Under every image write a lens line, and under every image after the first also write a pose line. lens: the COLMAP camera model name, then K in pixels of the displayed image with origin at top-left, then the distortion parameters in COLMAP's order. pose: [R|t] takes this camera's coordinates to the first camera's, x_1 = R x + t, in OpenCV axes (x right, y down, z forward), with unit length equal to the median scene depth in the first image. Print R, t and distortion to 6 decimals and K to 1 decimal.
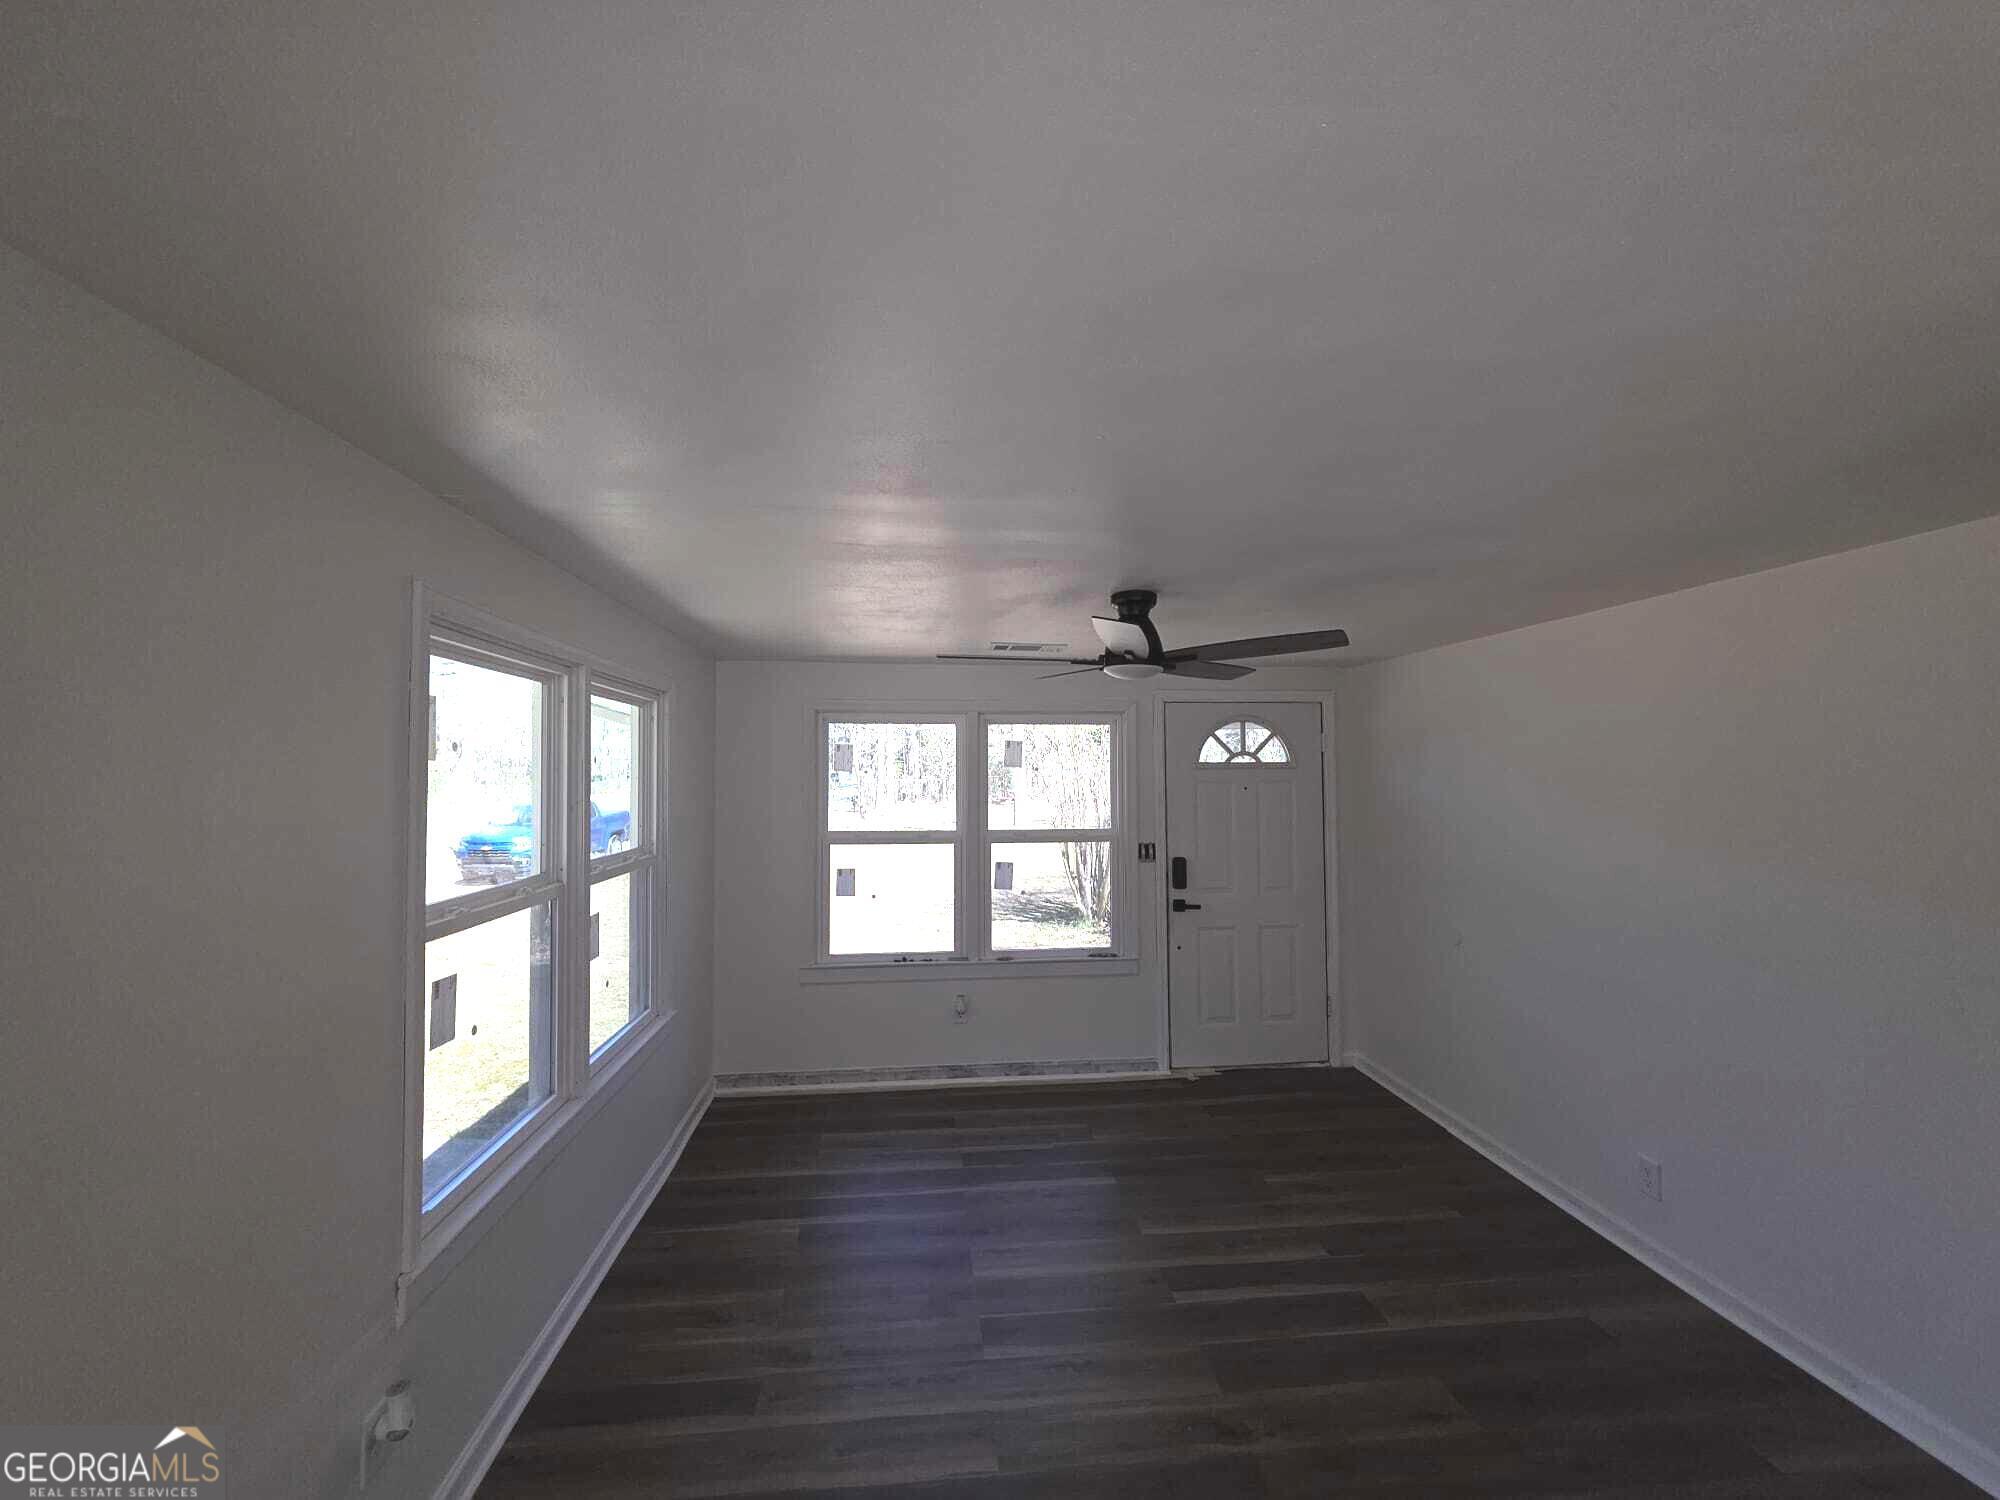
lens RADIAL K [[802.6, 0, 992.3], [0, 802.6, 752.3], [0, 0, 1]] dist [0.007953, -0.001524]
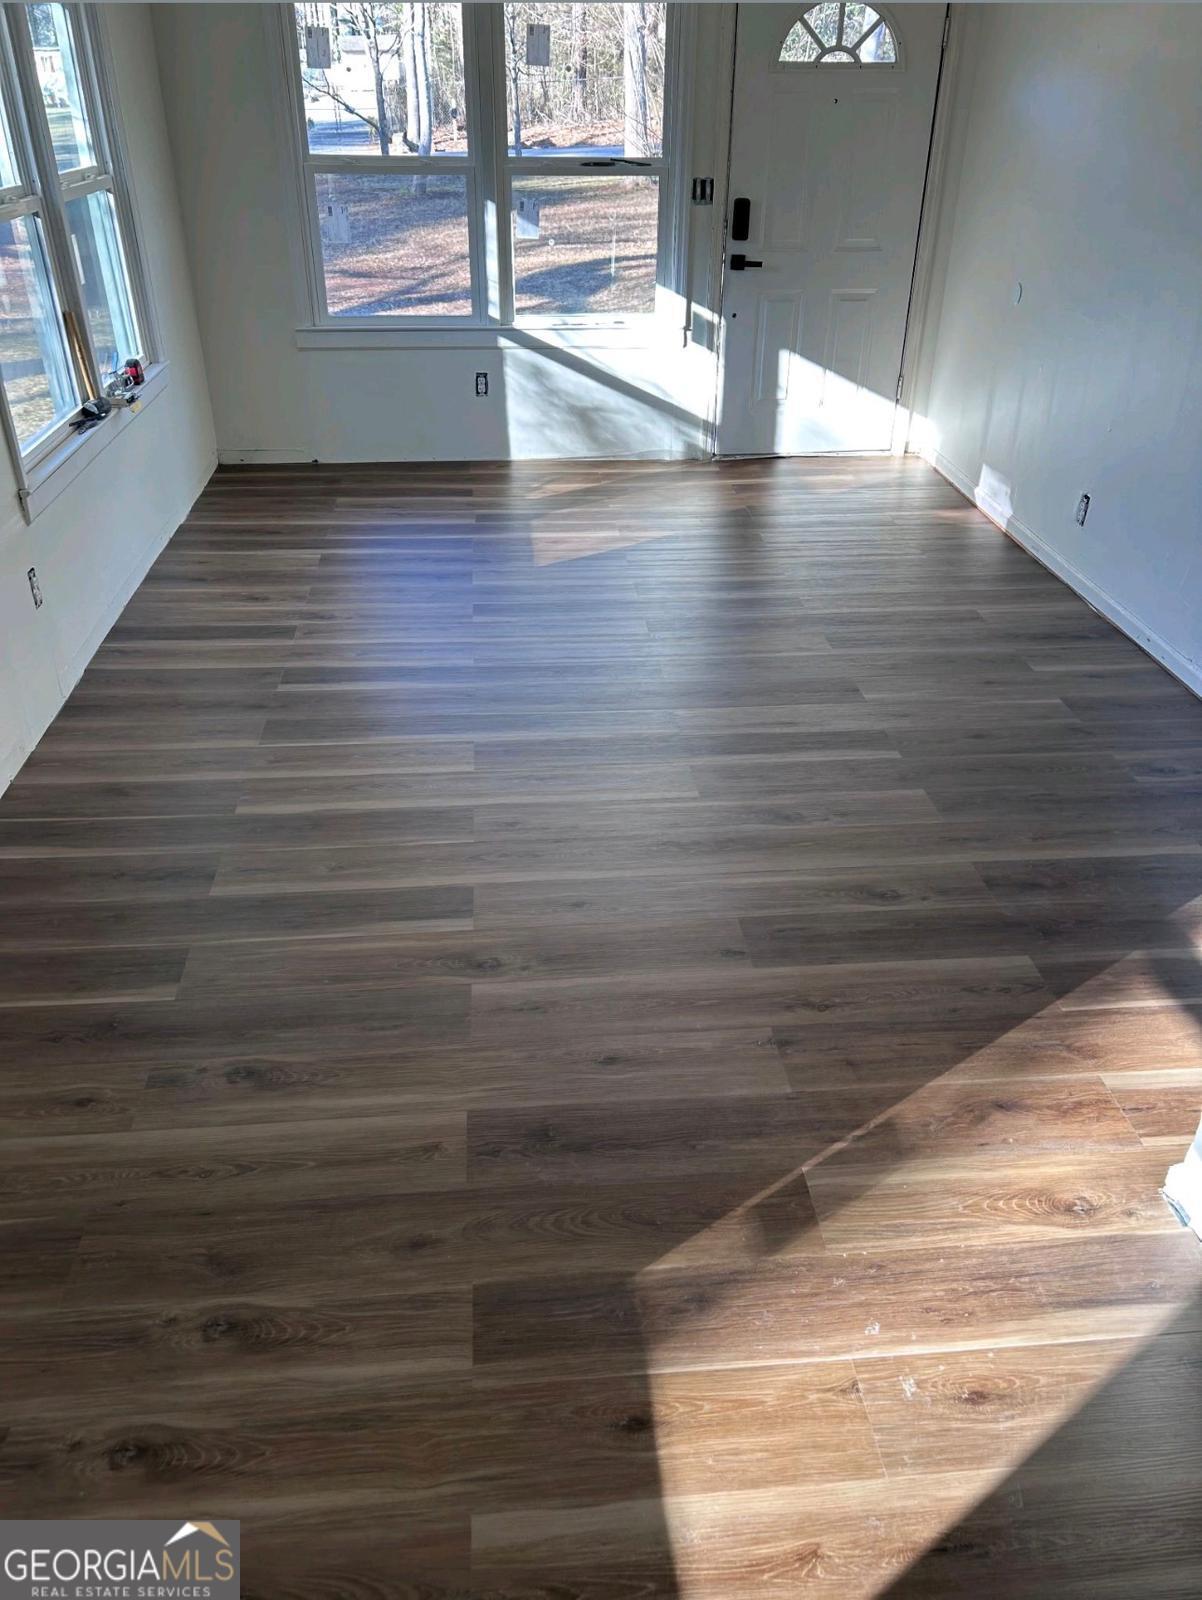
lens RADIAL K [[1202.4, 0, 606.5], [0, 1202.4, 801.7], [0, 0, 1]] dist [0.008683, 0.001515]
pose [[0.999881, 0.015275, 0.002040, 0.102086], [-0.013957, 0.841414, 0.540210, -0.013745], [0.006535, -0.540174, 0.841528, -0.372327]]
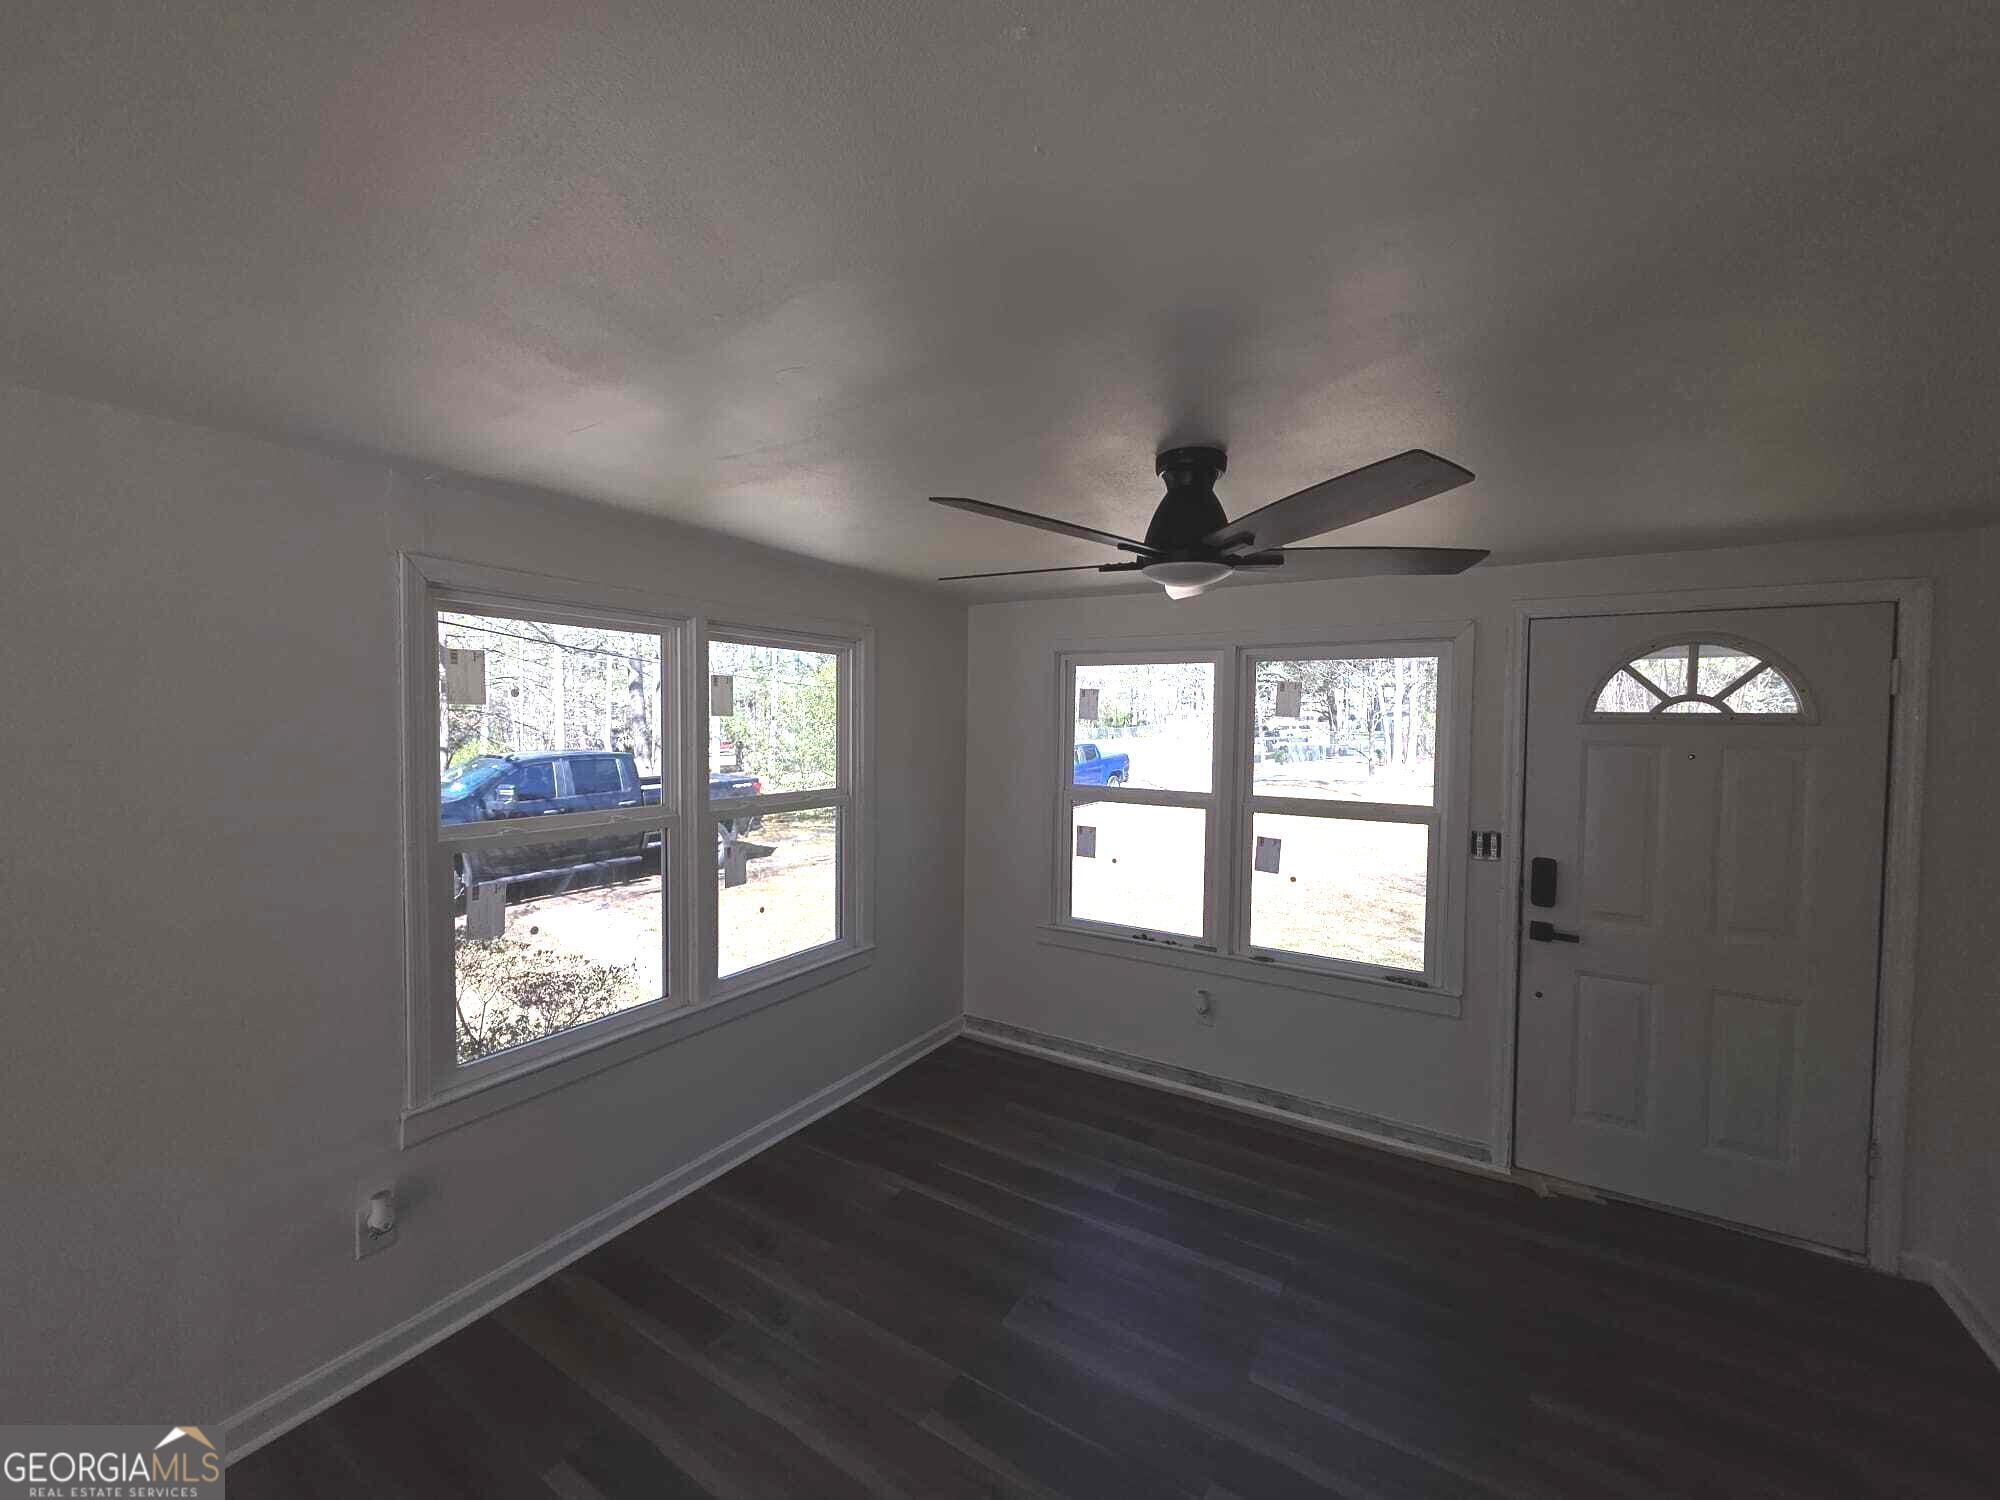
lens RADIAL K [[802.6, 0, 992.4], [0, 802.6, 752.3], [0, 0, 1]] dist [0.007953, -0.001524]
pose [[0.792601, 0.039043, -0.608489, 0.274550], [0.000716, 0.997888, 0.064960, 0.002377], [0.609740, -0.051923, 0.790899, 0.217930]]
